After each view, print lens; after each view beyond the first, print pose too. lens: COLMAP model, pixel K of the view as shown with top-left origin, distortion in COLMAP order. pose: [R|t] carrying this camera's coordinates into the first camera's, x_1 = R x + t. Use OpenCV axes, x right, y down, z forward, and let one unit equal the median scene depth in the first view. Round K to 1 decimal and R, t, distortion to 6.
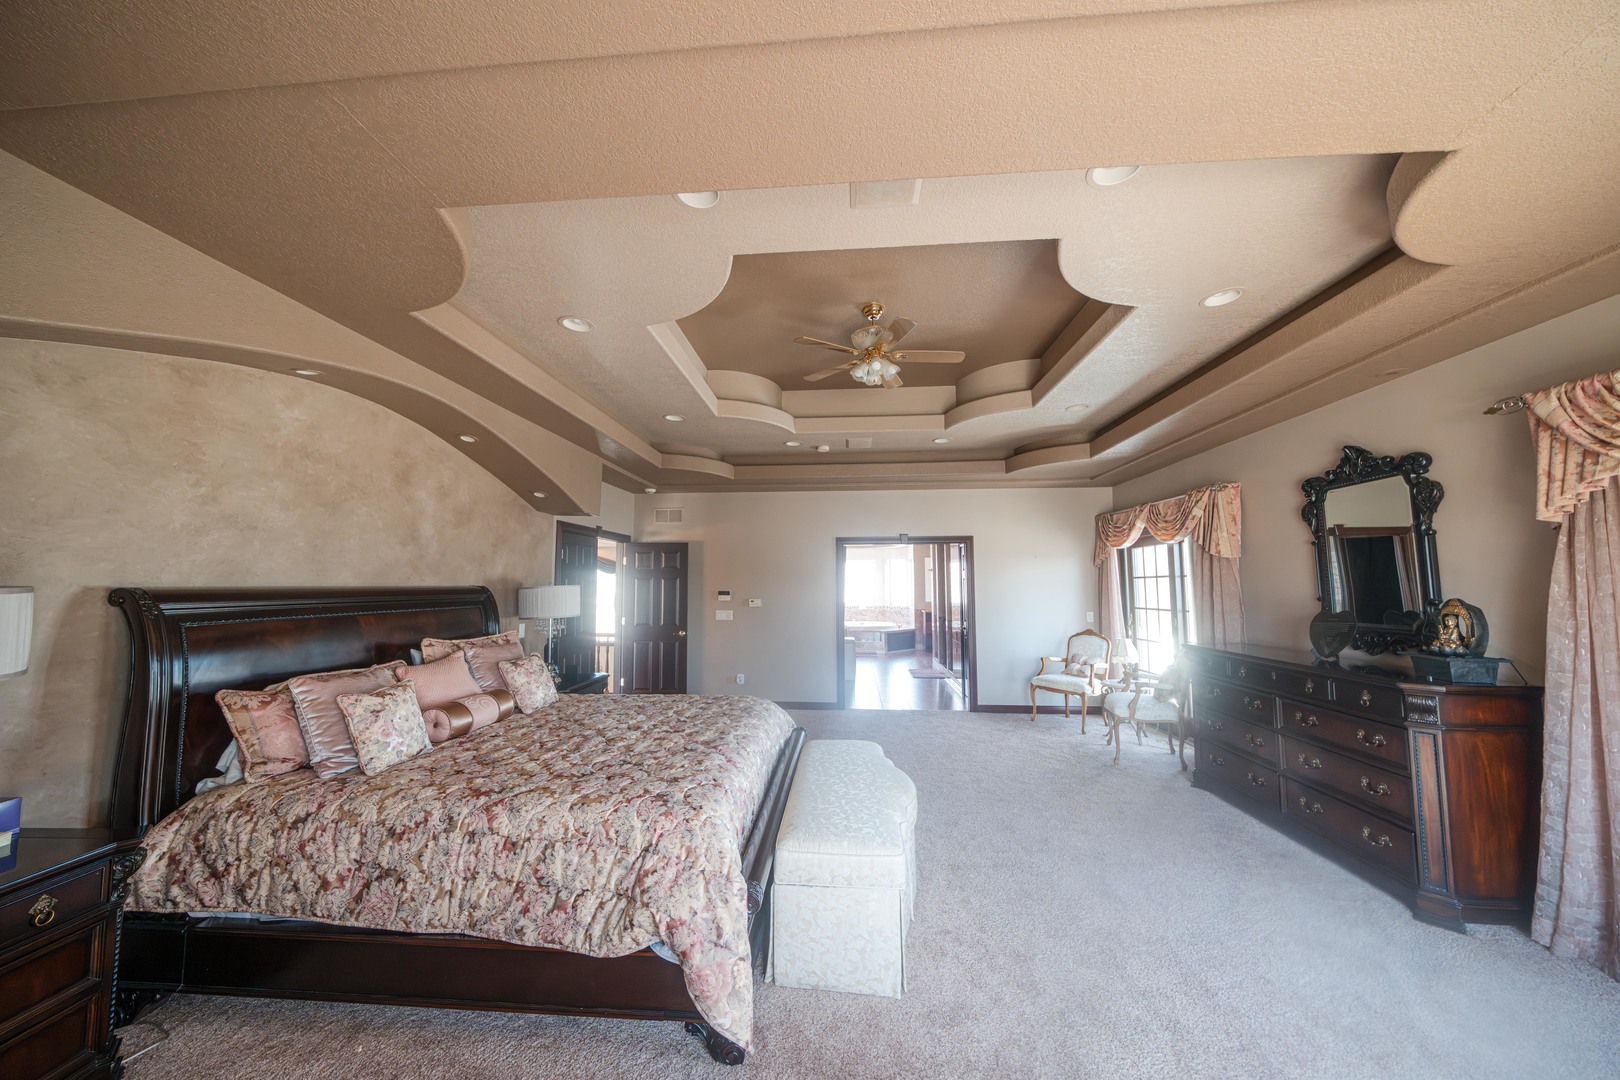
lens RADIAL K [[563.8, 0, 812.4], [0, 563.8, 534.9], [0, 0, 1]] dist [-0.017637, 0.000240]
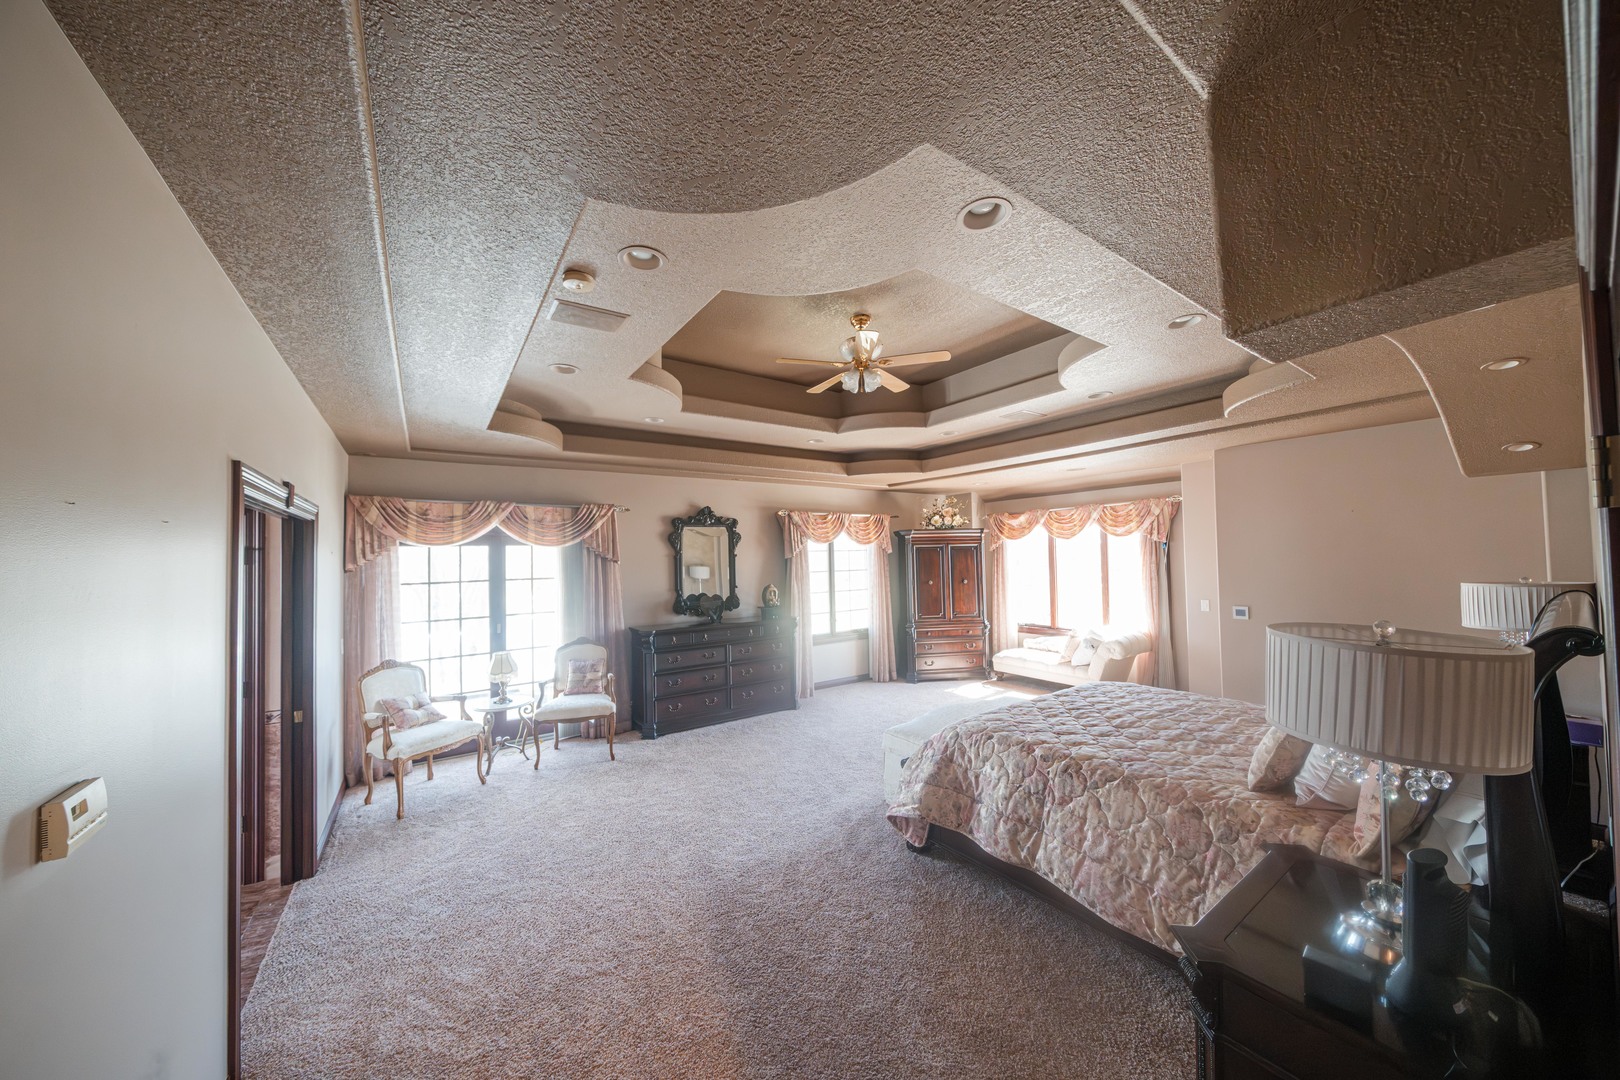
lens RADIAL K [[563.8, 0, 812.4], [0, 563.8, 534.9], [0, 0, 1]] dist [-0.017637, 0.000240]
pose [[-0.628848, 0.042615, 0.776360, -0.731532], [-0.041520, 0.995232, -0.088261, 0.088132], [-0.776419, -0.087737, -0.624080, 1.927521]]
